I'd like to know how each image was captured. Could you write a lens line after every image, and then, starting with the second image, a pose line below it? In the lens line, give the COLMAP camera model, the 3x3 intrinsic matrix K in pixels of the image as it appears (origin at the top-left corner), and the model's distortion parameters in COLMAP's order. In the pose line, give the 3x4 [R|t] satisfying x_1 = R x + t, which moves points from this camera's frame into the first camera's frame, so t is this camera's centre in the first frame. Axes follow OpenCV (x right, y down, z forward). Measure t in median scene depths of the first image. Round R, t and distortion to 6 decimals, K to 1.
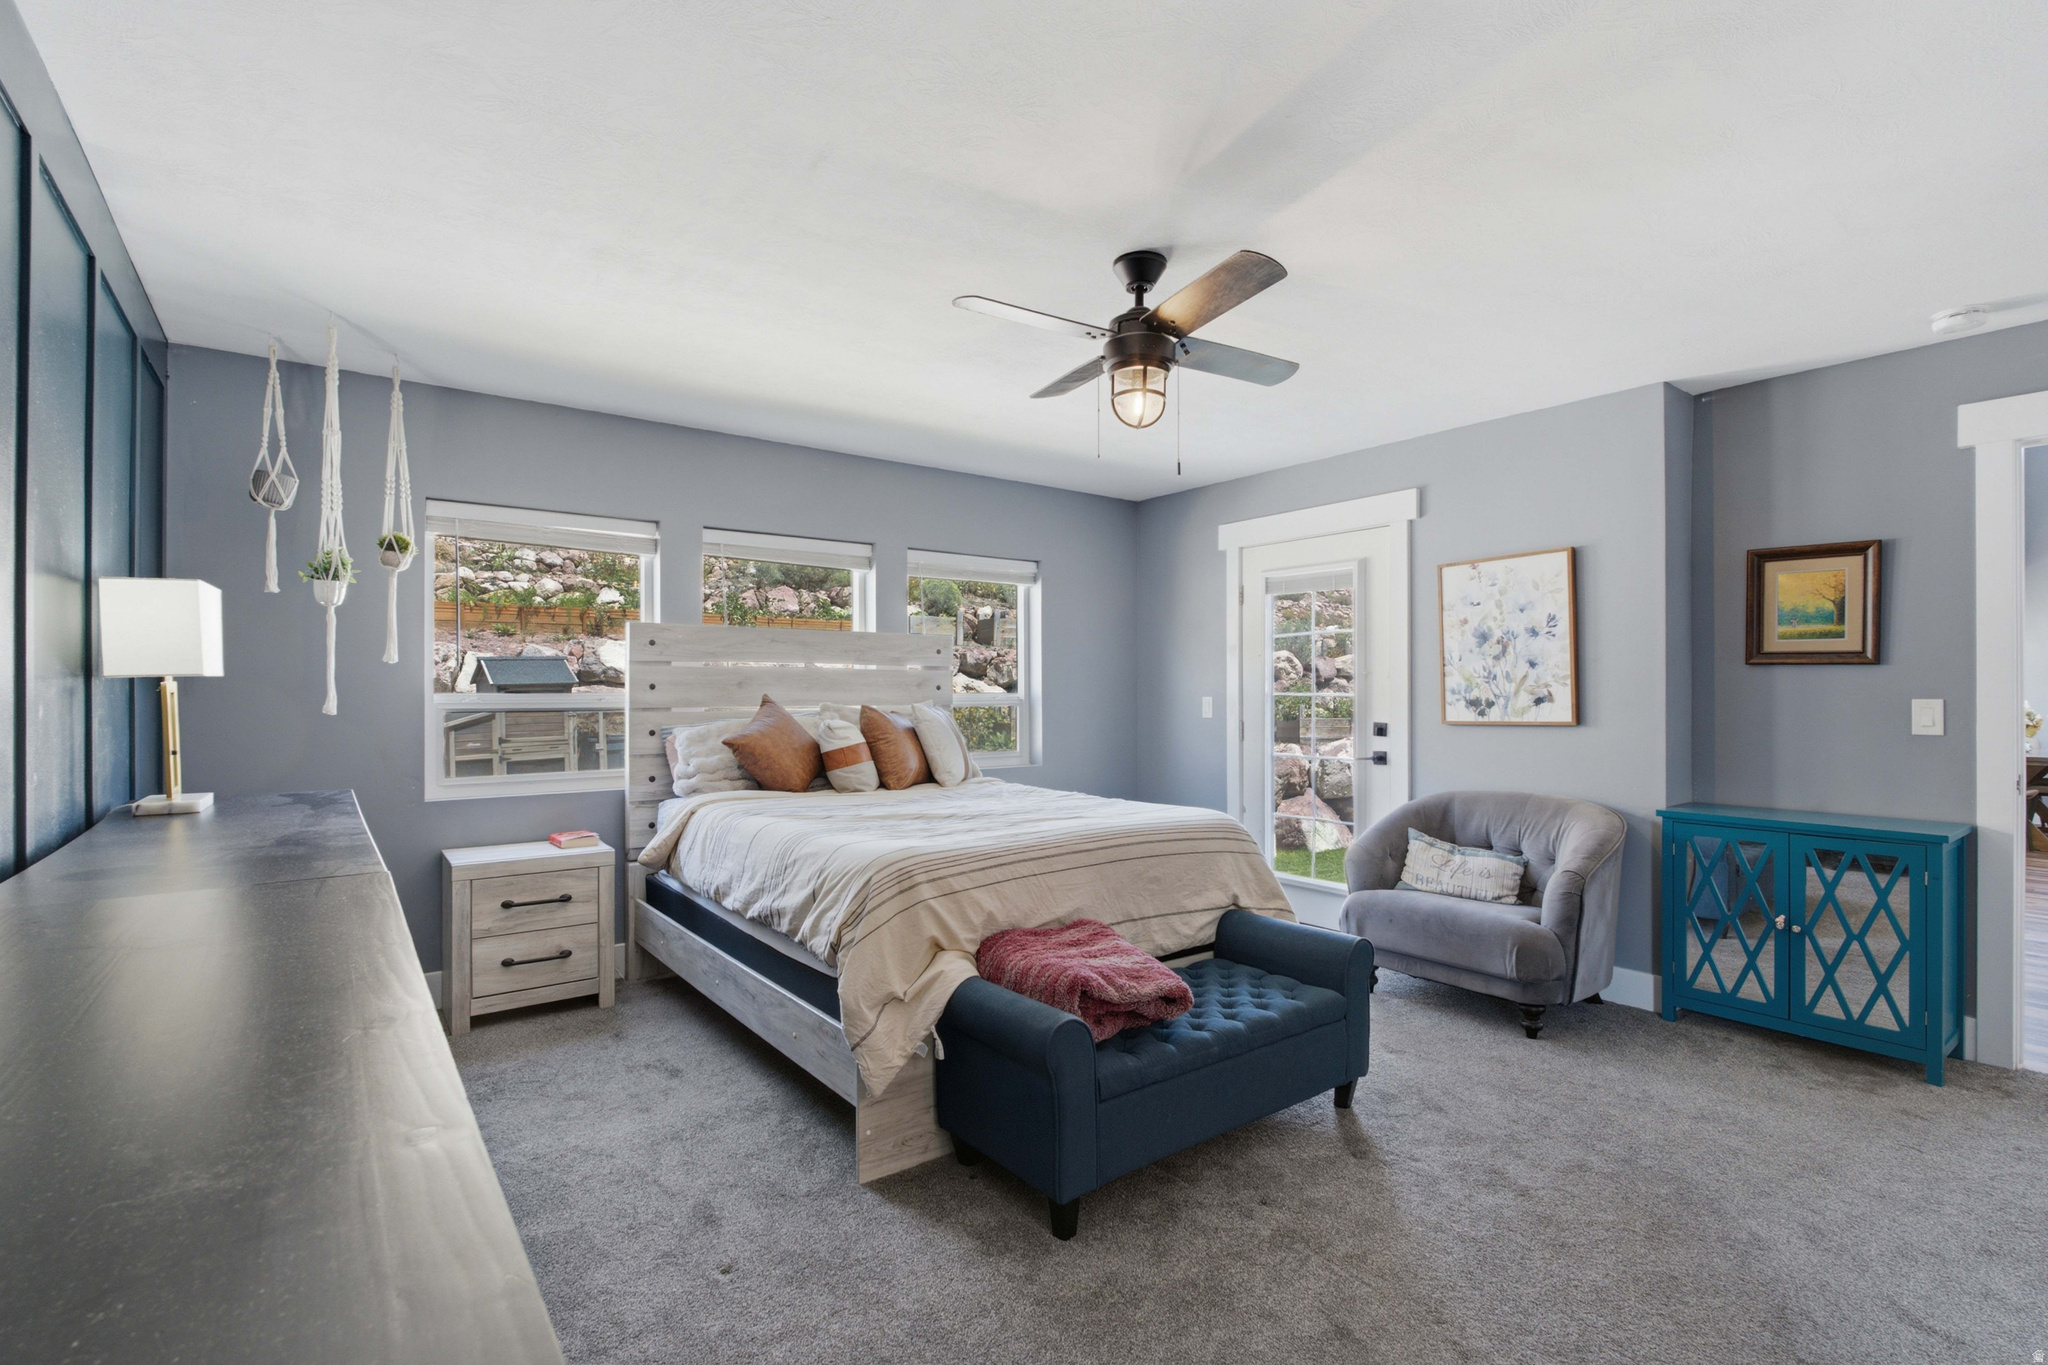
lens RADIAL K [[938.4, 0, 1020.8], [0, 938.4, 680.8], [0, 0, 1]] dist [-0.010031, 0.000720]
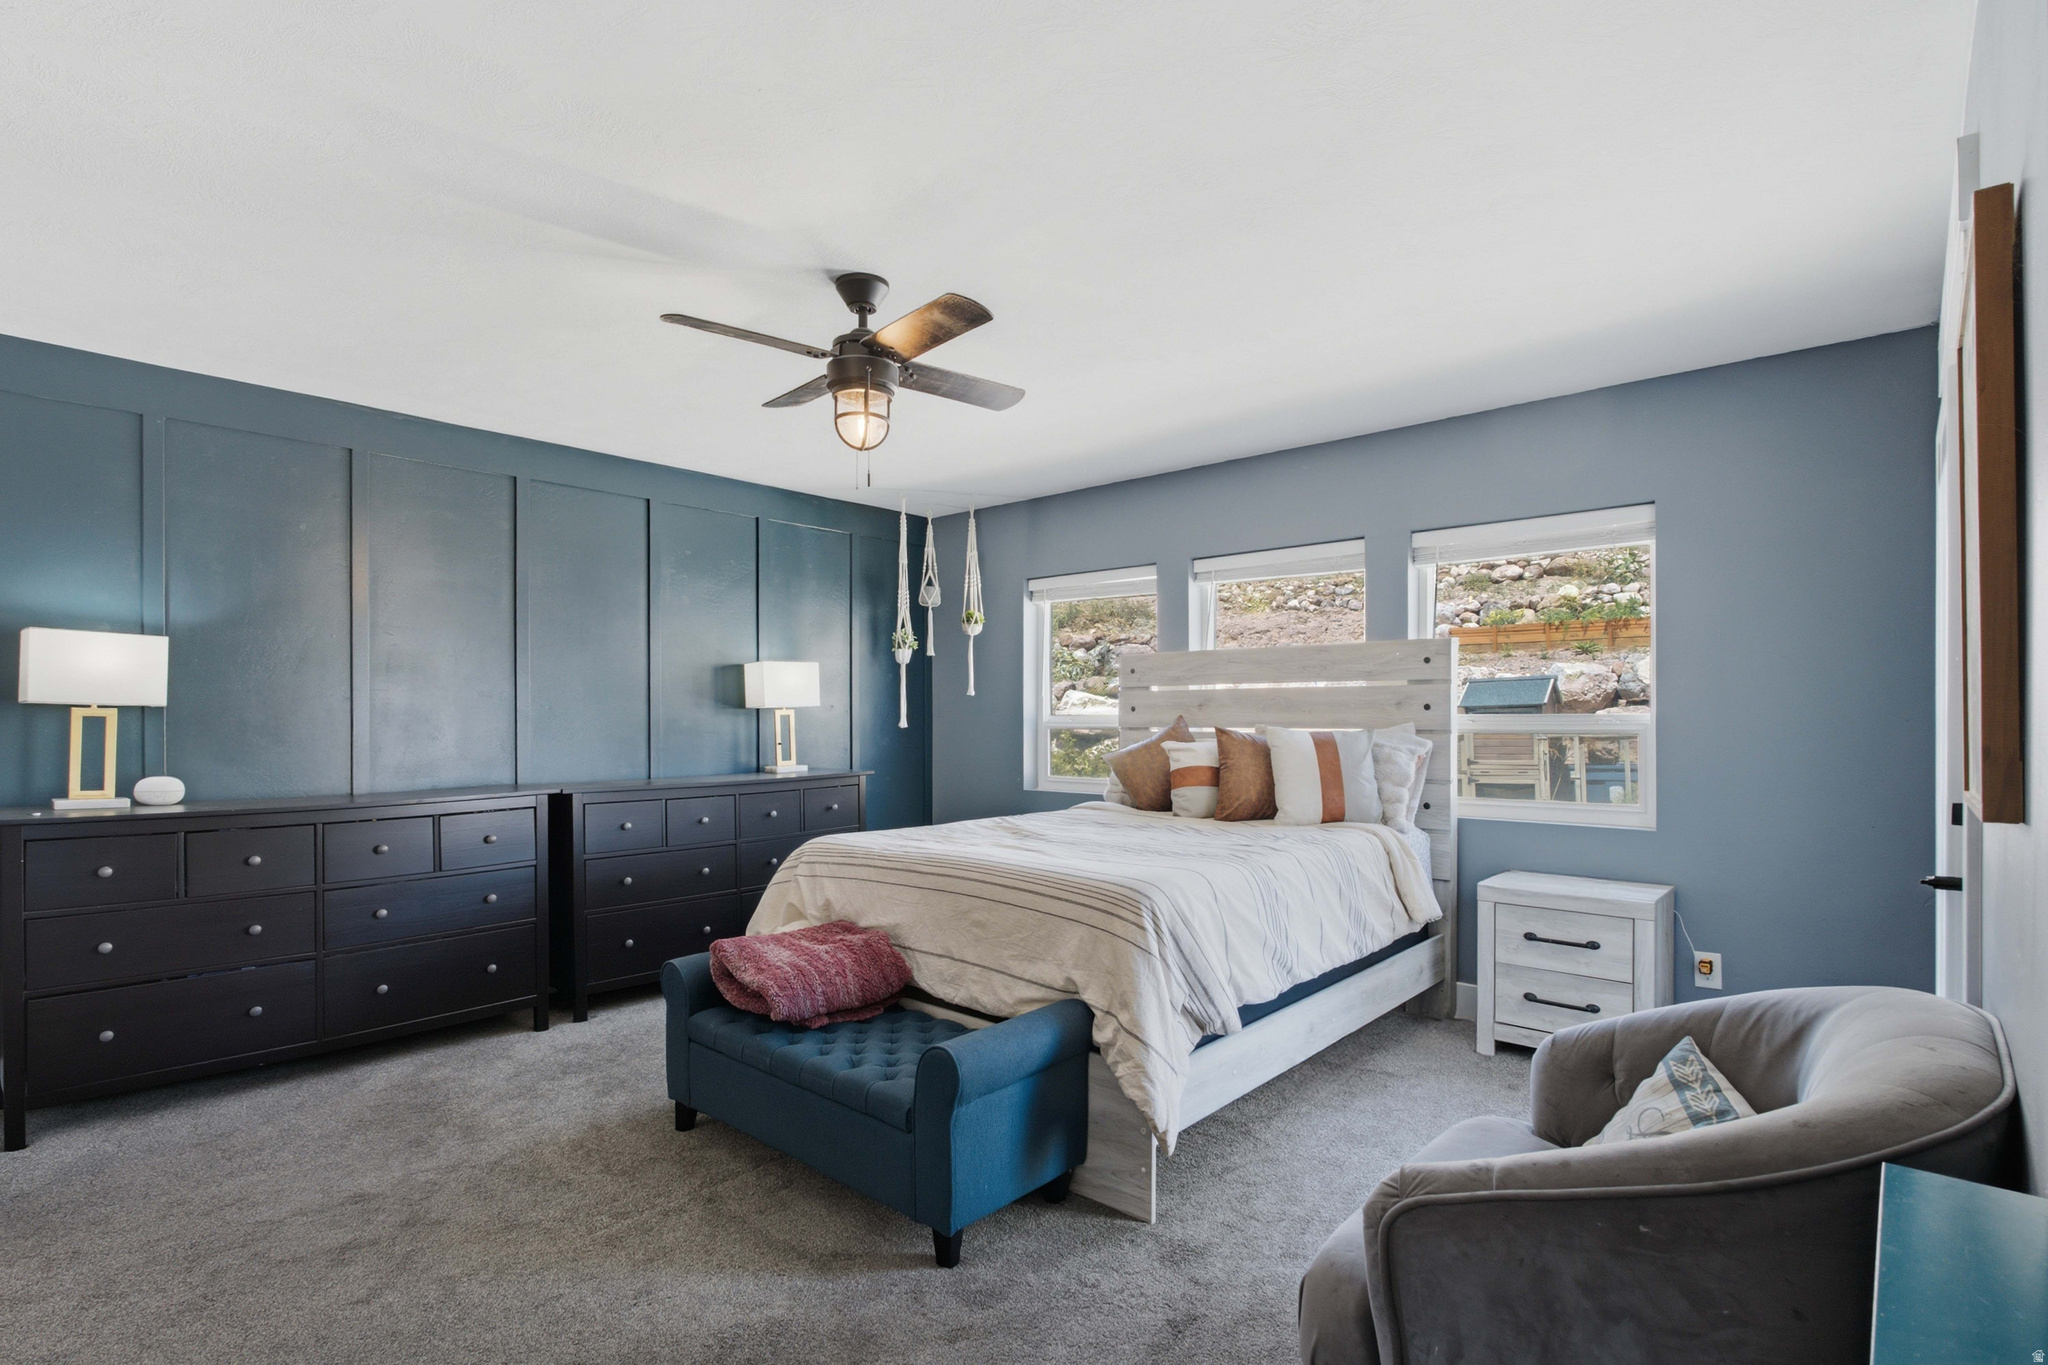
lens RADIAL K [[993.5, 0, 1028.8], [0, 993.5, 716.6], [0, 0, 1]] dist [0.000240, 0.000245]
pose [[0.201427, -0.000680, -0.979503, 0.792094], [0.015019, 0.999884, 0.002395, 0.010116], [0.979388, -0.015193, 0.201414, 0.632625]]
